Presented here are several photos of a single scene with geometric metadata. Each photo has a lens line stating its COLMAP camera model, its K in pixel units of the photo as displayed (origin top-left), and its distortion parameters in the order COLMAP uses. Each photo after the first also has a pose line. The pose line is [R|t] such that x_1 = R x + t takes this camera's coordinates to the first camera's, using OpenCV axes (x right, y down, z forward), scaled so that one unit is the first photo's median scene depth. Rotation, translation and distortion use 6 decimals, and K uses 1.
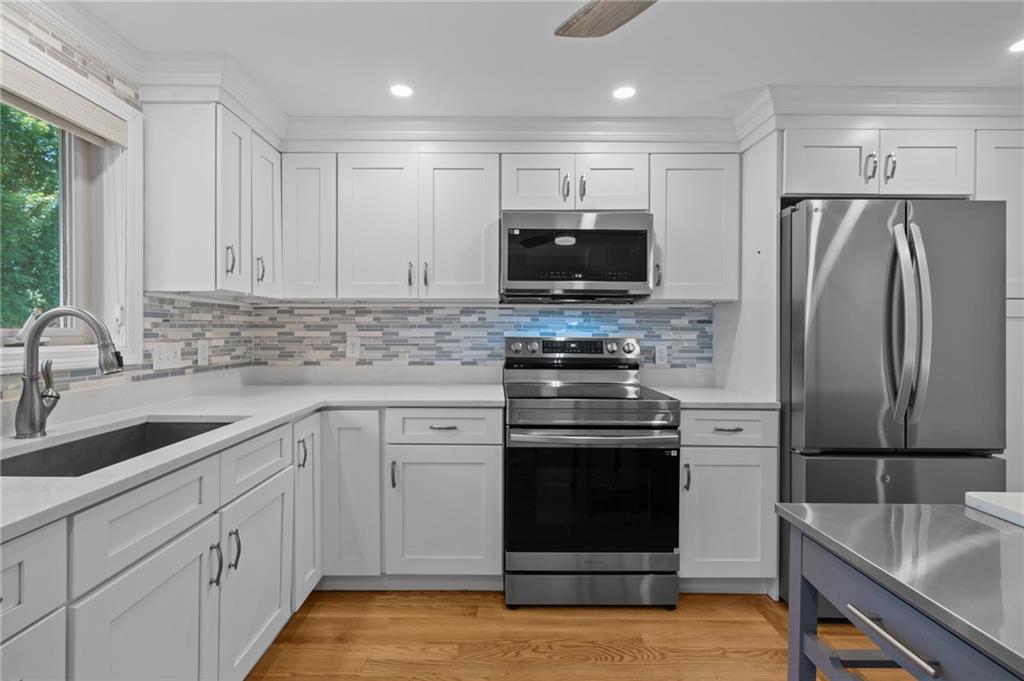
lens RADIAL K [[452.8, 0, 506.1], [0, 452.8, 332.2], [0, 0, 1]] dist [0.001775, 0.000838]
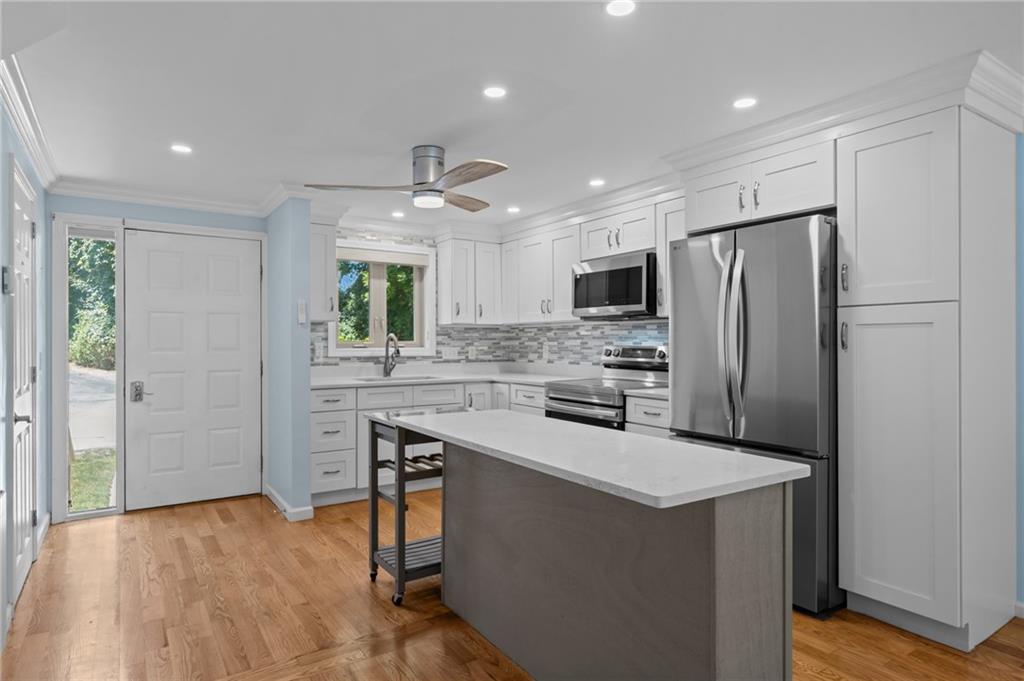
lens RADIAL K [[578.4, 0, 505.7], [0, 578.4, 346.5], [0, 0, 1]] dist [-0.007020, -0.000692]
pose [[0.557477, 0.003088, -0.830187, 1.475879], [0.001695, 0.999987, 0.004858, 0.005594], [0.830191, -0.004116, 0.557464, -0.286338]]
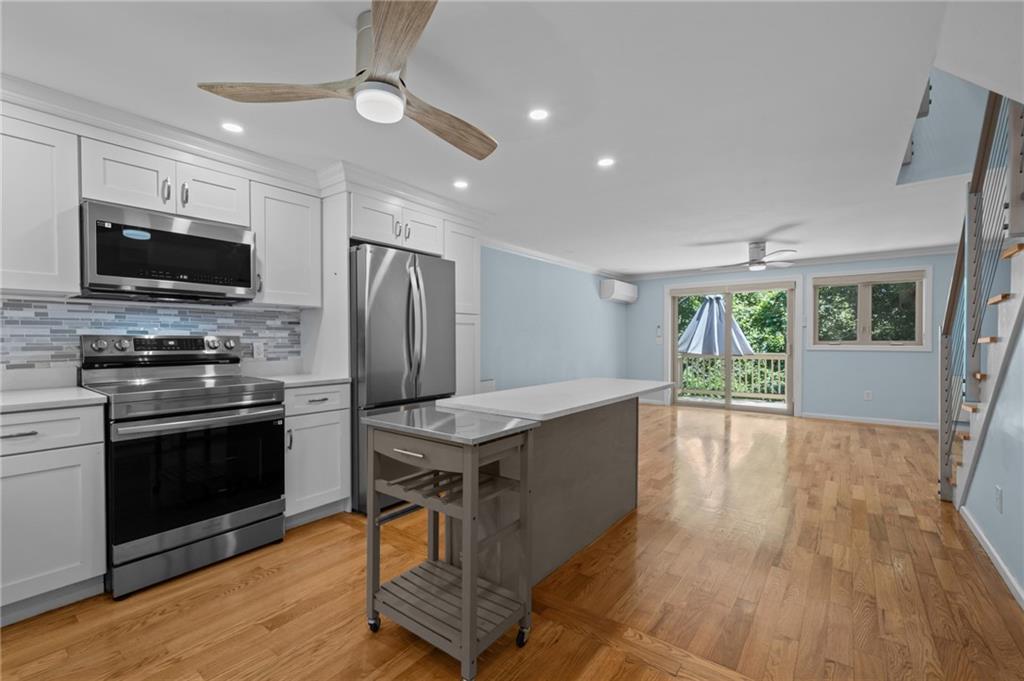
lens RADIAL K [[452.8, 0, 498.3], [0, 452.8, 343.0], [0, 0, 1]] dist [0.001775, 0.000838]
pose [[0.620513, -0.012348, 0.784099, -0.224513], [0.006667, 0.999923, 0.010471, 0.026188], [-0.784168, -0.001270, 0.620547, -0.259090]]
